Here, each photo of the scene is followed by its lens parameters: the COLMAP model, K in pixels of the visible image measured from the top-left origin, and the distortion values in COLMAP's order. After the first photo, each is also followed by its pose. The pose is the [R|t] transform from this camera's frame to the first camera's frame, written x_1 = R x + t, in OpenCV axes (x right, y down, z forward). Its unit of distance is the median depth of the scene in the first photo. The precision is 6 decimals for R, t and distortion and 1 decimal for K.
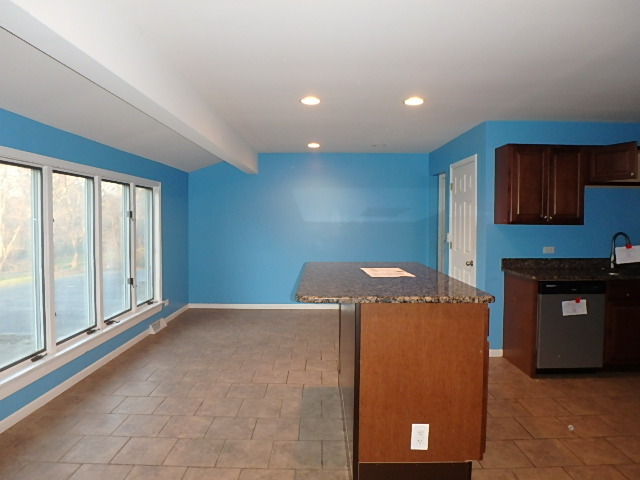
lens RADIAL K [[418.9, 0, 319.0], [0, 418.9, 236.4], [0, 0, 1]] dist [-0.004062, -0.001579]
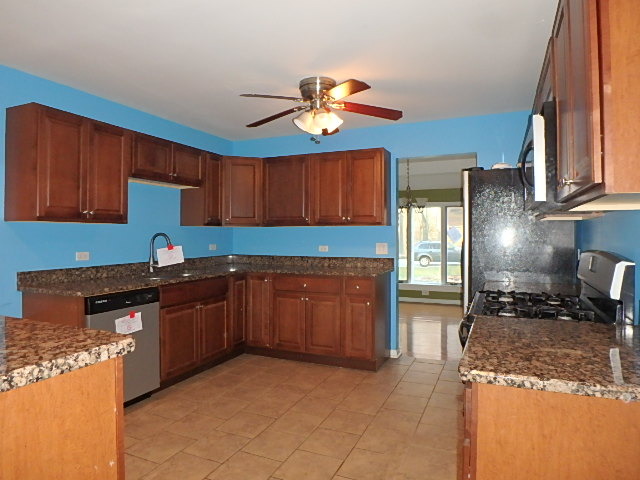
lens RADIAL K [[418.9, 0, 319.0], [0, 418.9, 236.4], [0, 0, 1]] dist [-0.004062, -0.001579]
pose [[0.404580, -0.002585, 0.914499, 0.018976], [0.032927, 0.999389, -0.011742, 0.020599], [-0.913910, 0.034862, 0.404418, 0.307357]]
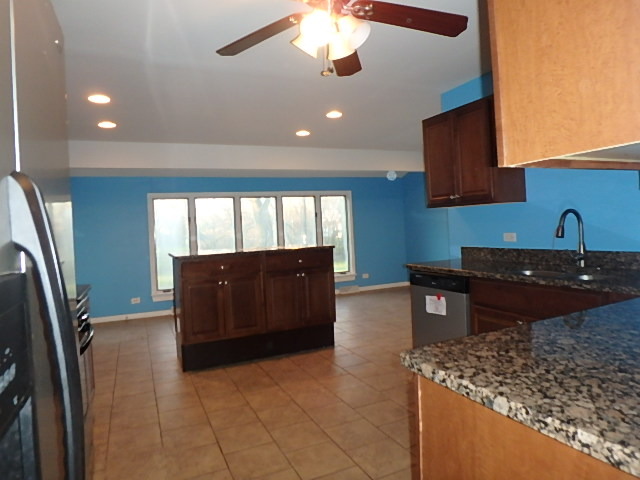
lens RADIAL K [[418.9, 0, 319.0], [0, 418.9, 236.4], [0, 0, 1]] dist [-0.004062, -0.001579]
pose [[0.404532, 0.003035, -0.914519, 1.180282], [0.010451, 0.999914, 0.007942, 0.022819], [0.914464, -0.012771, 0.404465, 0.416054]]
